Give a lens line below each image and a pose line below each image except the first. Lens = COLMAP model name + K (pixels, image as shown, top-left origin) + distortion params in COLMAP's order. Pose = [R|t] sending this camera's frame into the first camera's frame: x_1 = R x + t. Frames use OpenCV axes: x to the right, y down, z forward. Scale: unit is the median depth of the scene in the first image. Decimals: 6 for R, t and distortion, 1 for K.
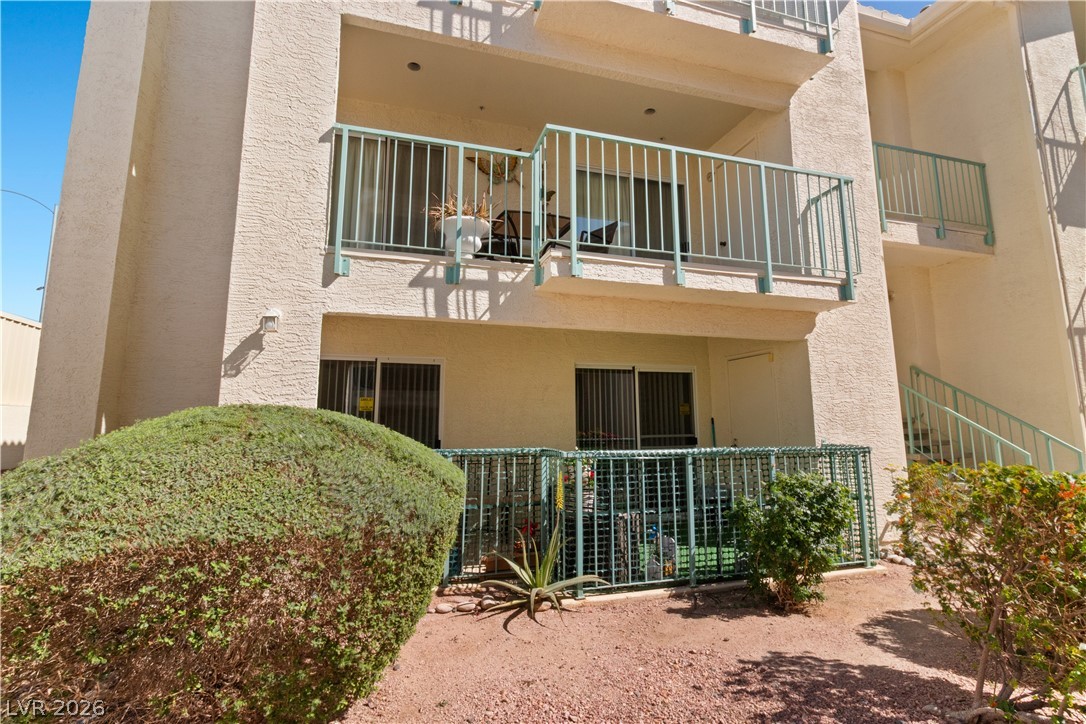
lens RADIAL K [[534.6, 0, 553.7], [0, 534.6, 341.0], [0, 0, 1]] dist [0.005416, -0.004884]
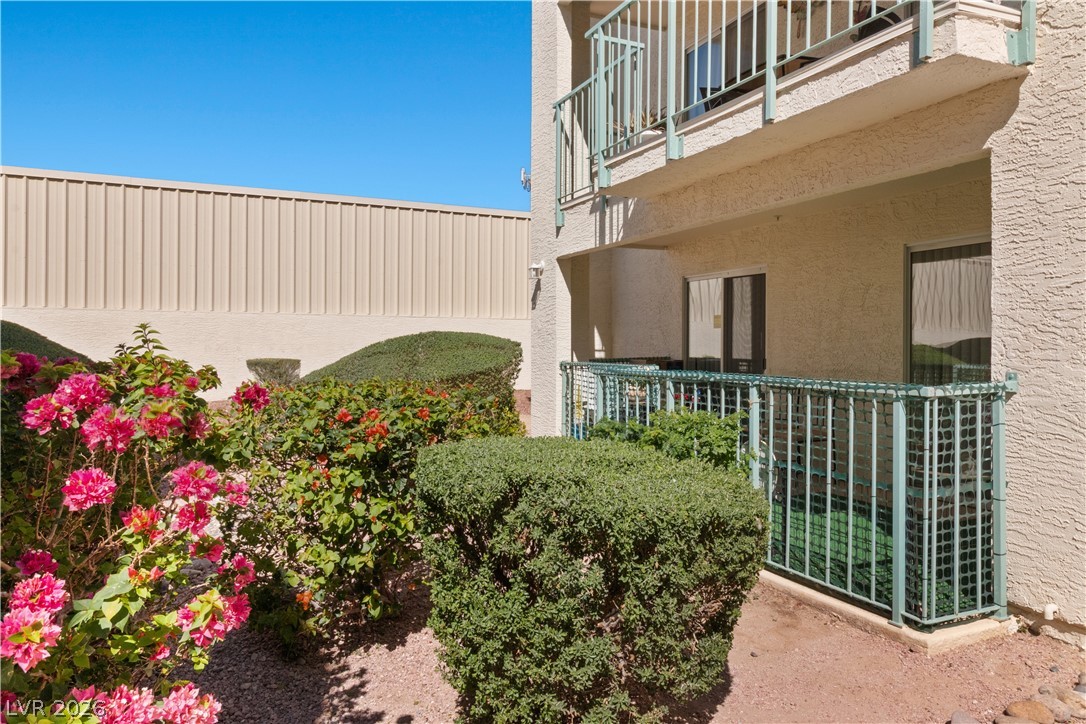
lens RADIAL K [[721.5, 0, 546.3], [0, 721.5, 352.4], [0, 0, 1]] dist [0.002096, -0.000308]
pose [[0.130703, 0.011898, -0.991350, 1.287294], [0.159681, 0.986620, 0.032894, 0.107293], [0.978478, -0.162600, 0.127055, 0.678625]]
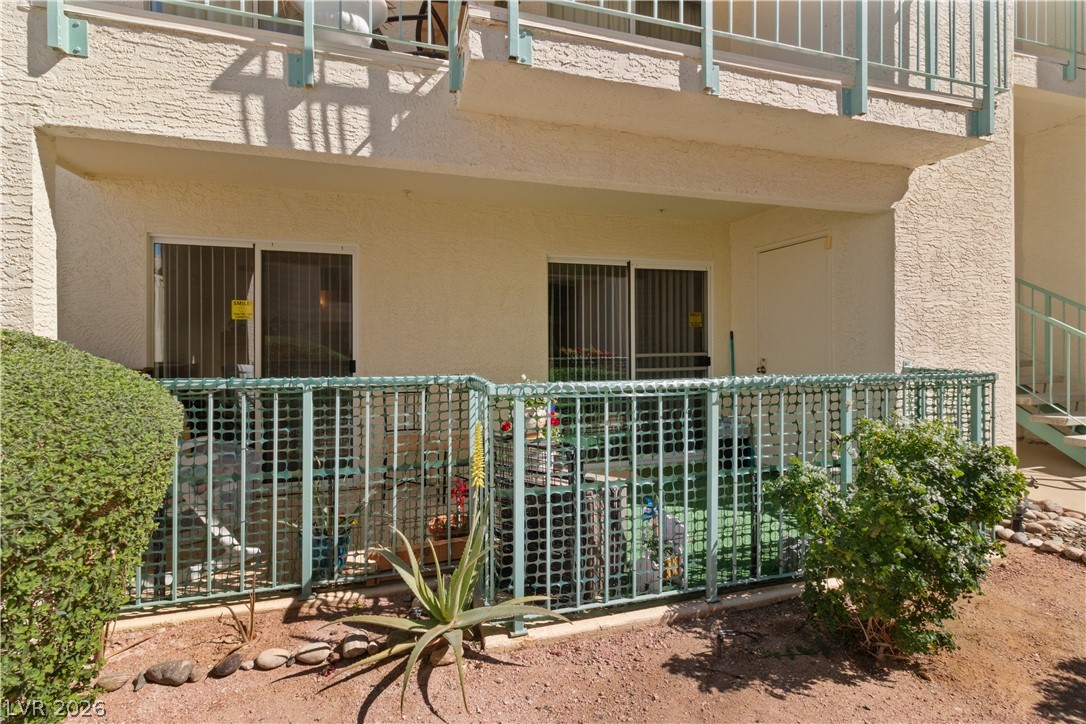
lens RADIAL K [[517.3, 0, 553.9], [0, 517.3, 343.7], [0, 0, 1]] dist [0.007802, 0.000707]
pose [[0.999984, 0.001560, -0.005349, 0.079482], [-0.000694, 0.987398, 0.158258, 0.073705], [0.005529, -0.158251, 0.987383, 0.439528]]
